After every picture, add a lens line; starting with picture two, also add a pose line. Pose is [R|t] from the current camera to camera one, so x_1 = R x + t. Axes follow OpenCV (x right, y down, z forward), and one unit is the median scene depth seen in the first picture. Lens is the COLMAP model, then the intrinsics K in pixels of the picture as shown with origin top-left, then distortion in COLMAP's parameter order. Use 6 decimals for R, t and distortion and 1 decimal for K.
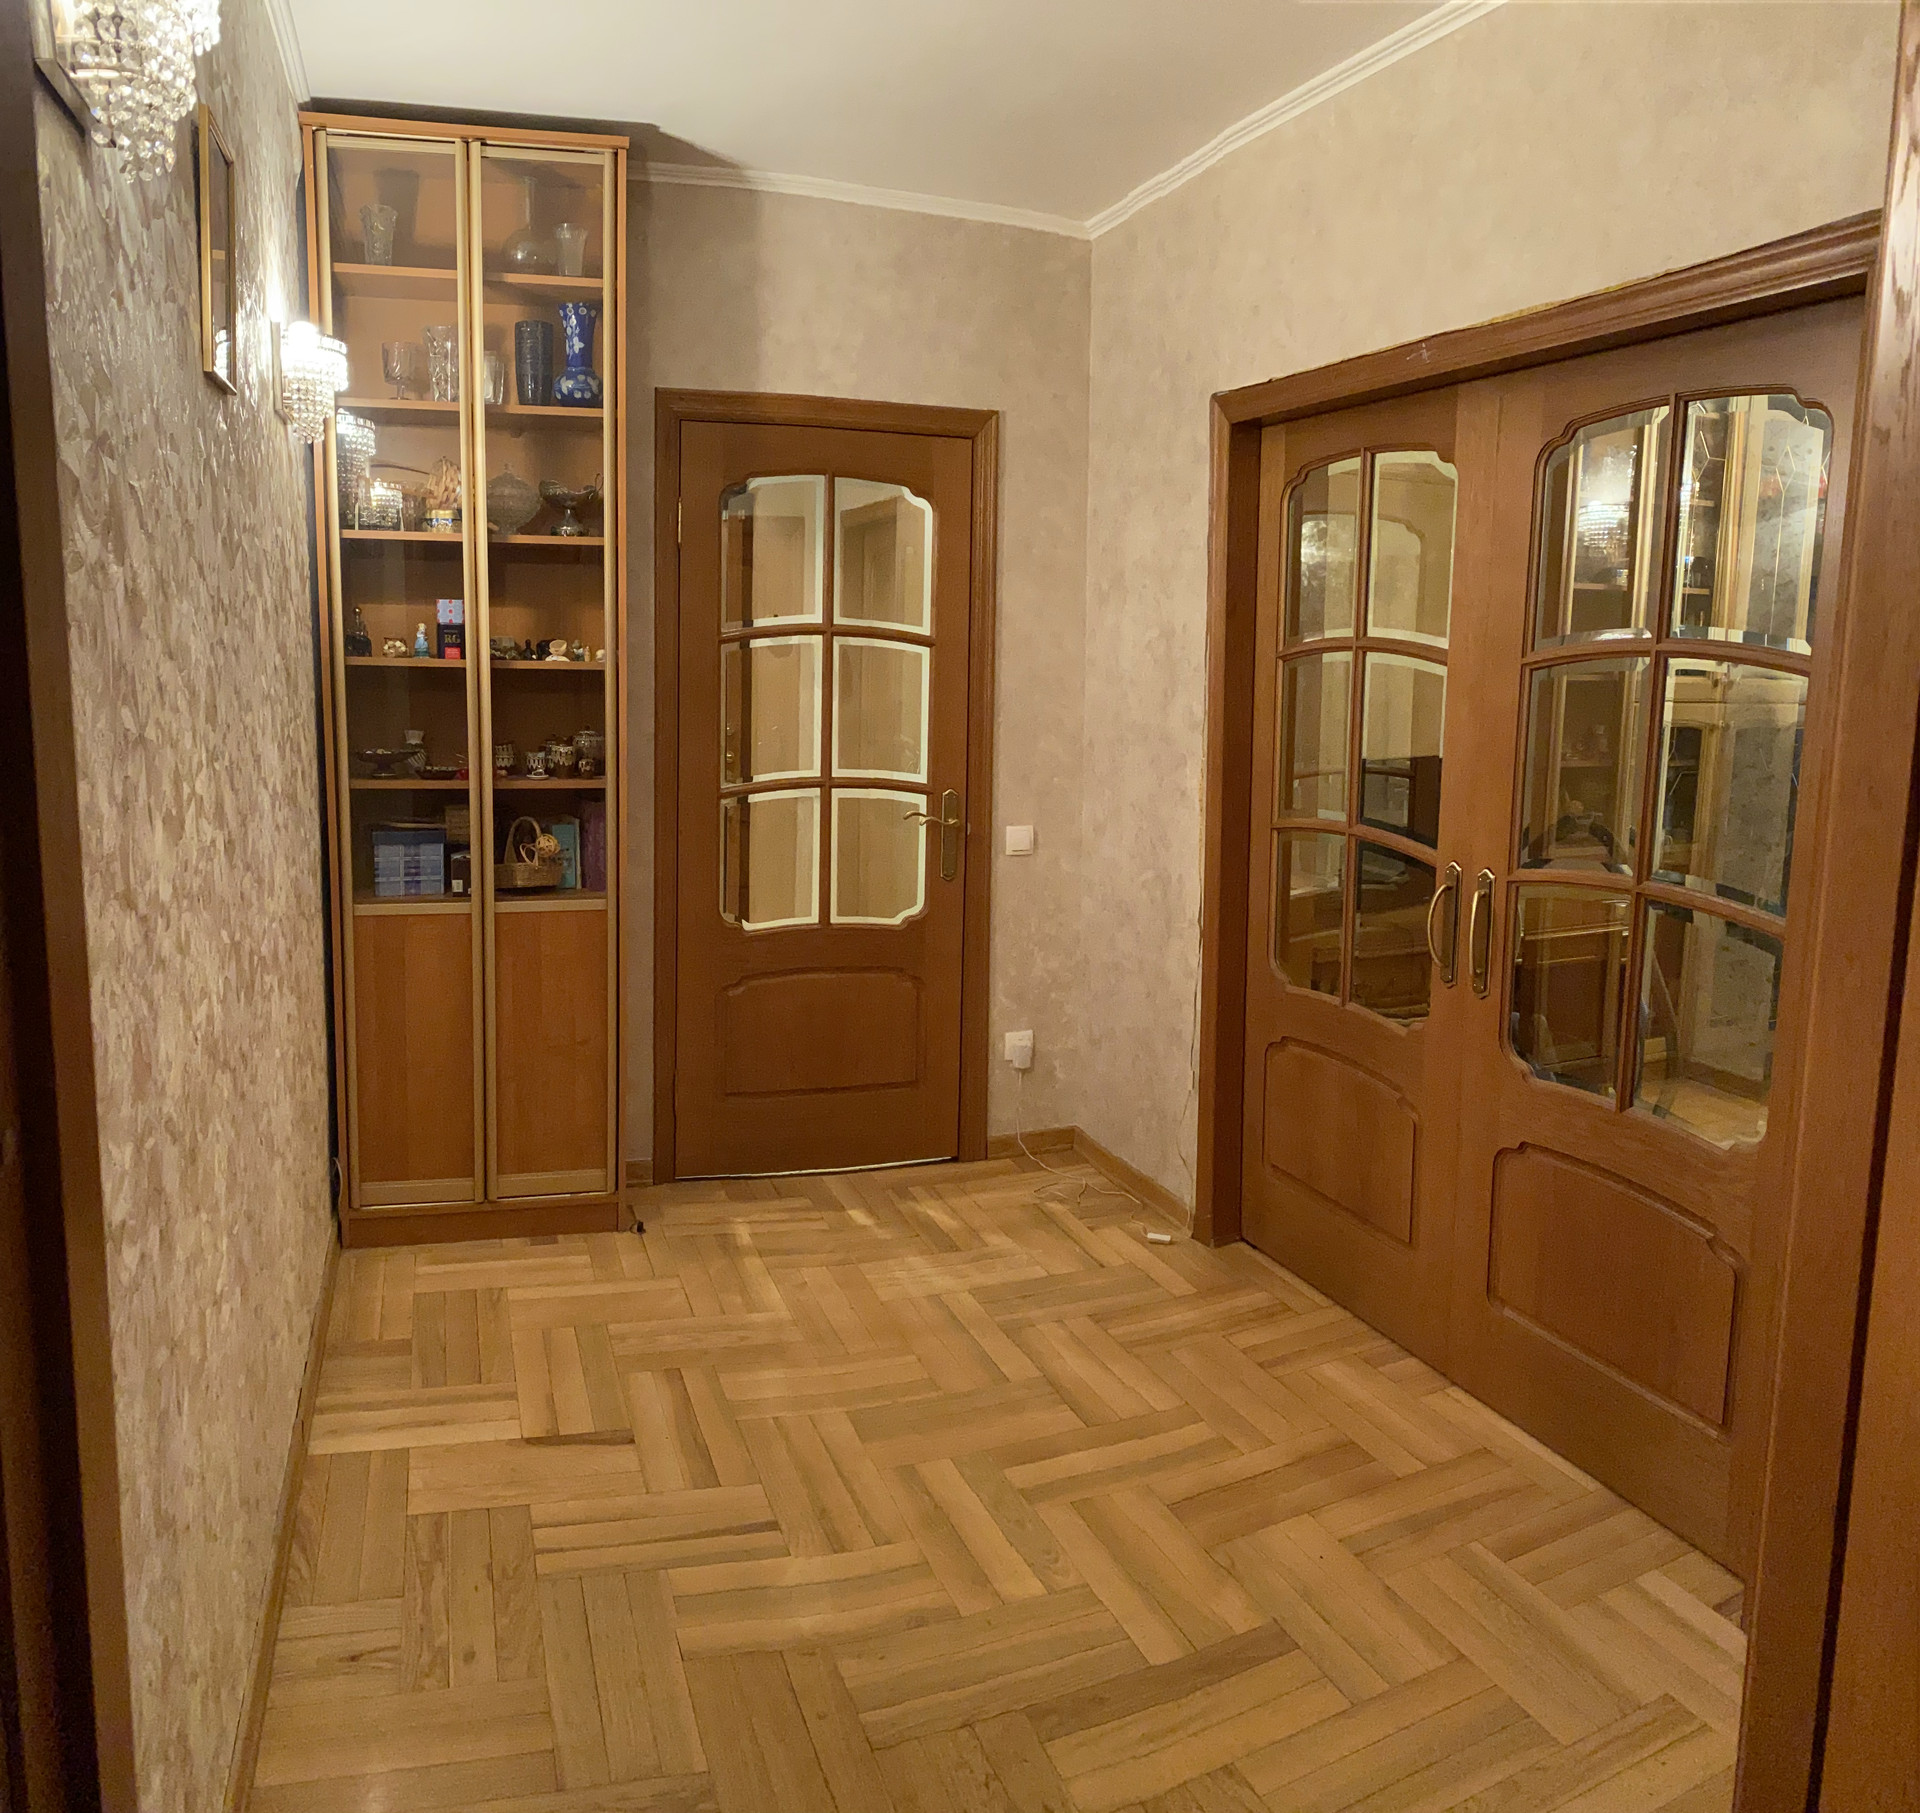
lens RADIAL K [[1786.4, 0, 959.6], [0, 1786.4, 907.3], [0, 0, 1]] dist [0.003162, 0.004179]
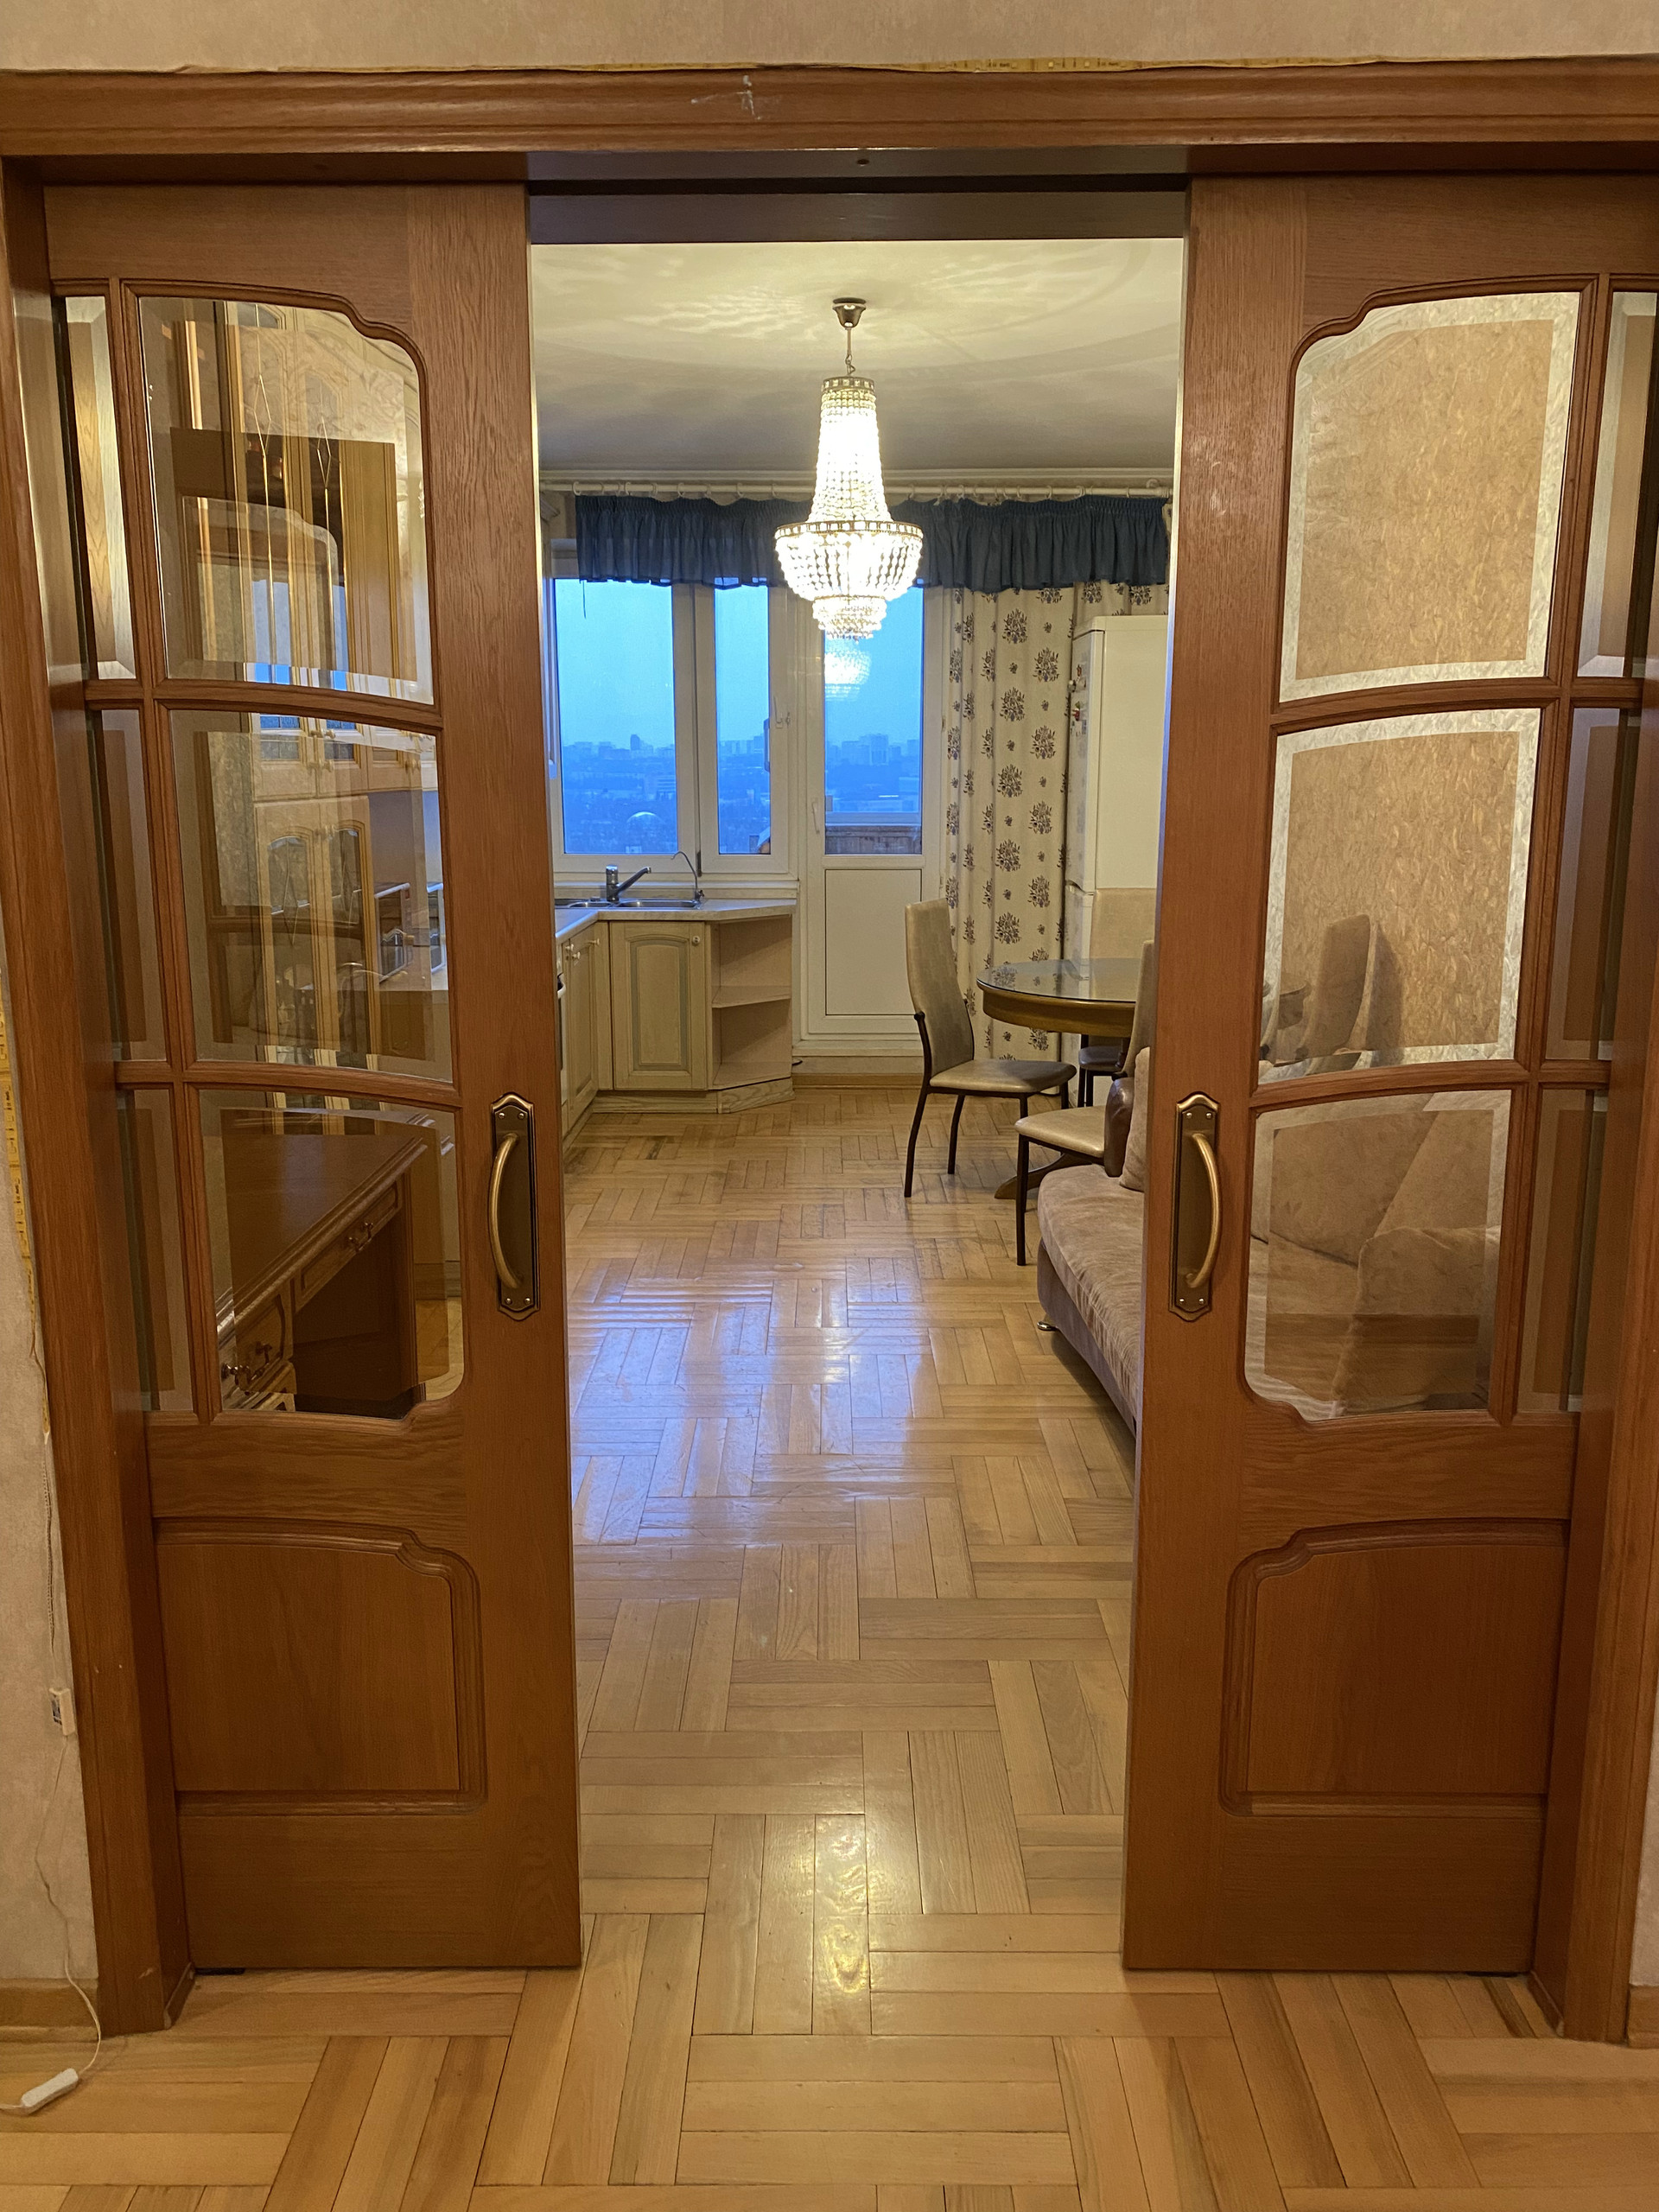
lens RADIAL K [[1959.7, 0, 825.4], [0, 1959.7, 1041.0], [0, 0, 1]] dist [0.008823, 0.001218]
pose [[0.333590, -0.181987, 0.924986, -0.290208], [0.151699, 0.978766, 0.137859, -0.132015], [-0.930433, 0.094331, 0.354114, 0.838247]]
